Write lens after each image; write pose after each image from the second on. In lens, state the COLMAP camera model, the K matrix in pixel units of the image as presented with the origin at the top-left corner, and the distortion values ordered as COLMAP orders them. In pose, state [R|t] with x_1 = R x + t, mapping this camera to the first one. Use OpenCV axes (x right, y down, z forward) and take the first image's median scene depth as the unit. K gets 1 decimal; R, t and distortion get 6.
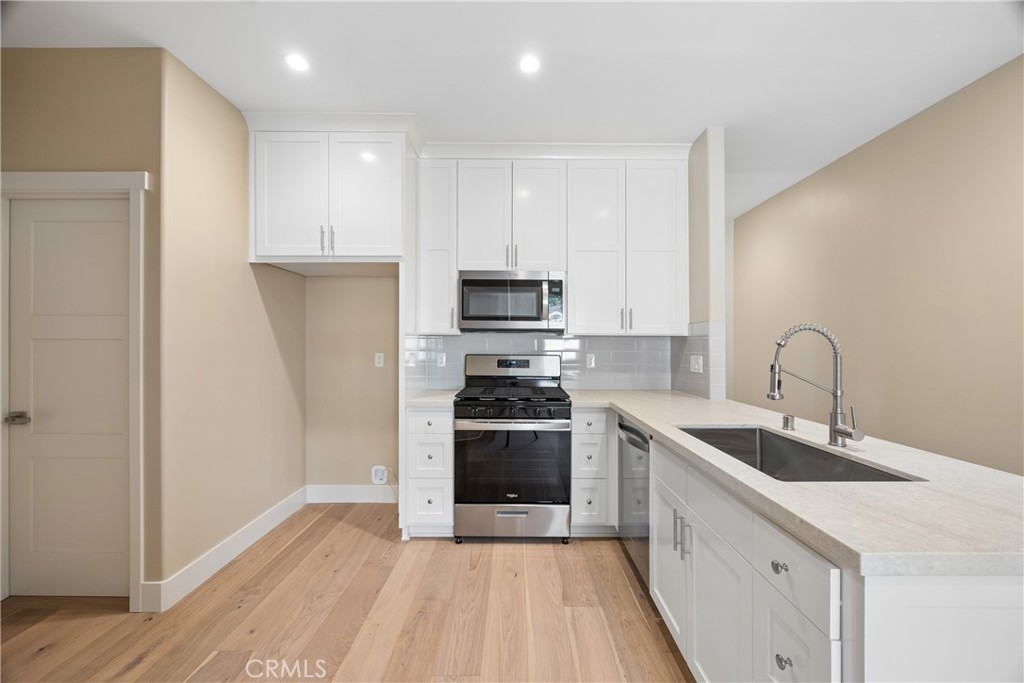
lens RADIAL K [[400.5, 0, 515.1], [0, 400.5, 342.1], [0, 0, 1]] dist [-0.001678, -0.000392]
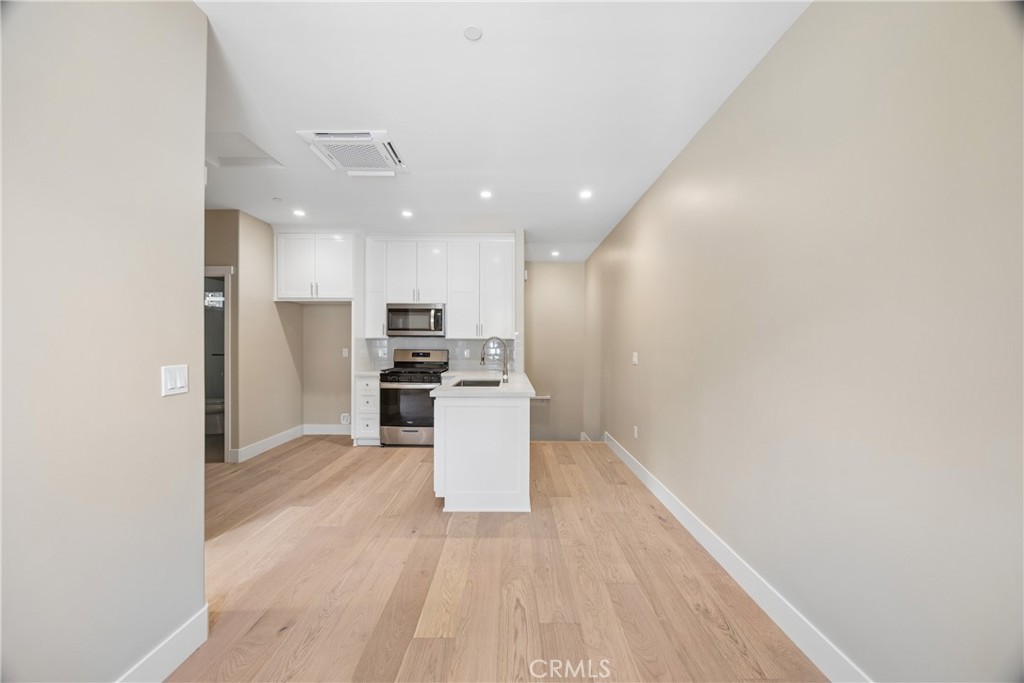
lens RADIAL K [[400.5, 0, 509.8], [0, 400.5, 342.0], [0, 0, 1]] dist [-0.001678, -0.000392]
pose [[0.999982, 0.000589, -0.005892, 0.444288], [-0.000590, 1.000000, -0.000227, -0.001987], [0.005892, 0.000231, 0.999983, -0.848129]]
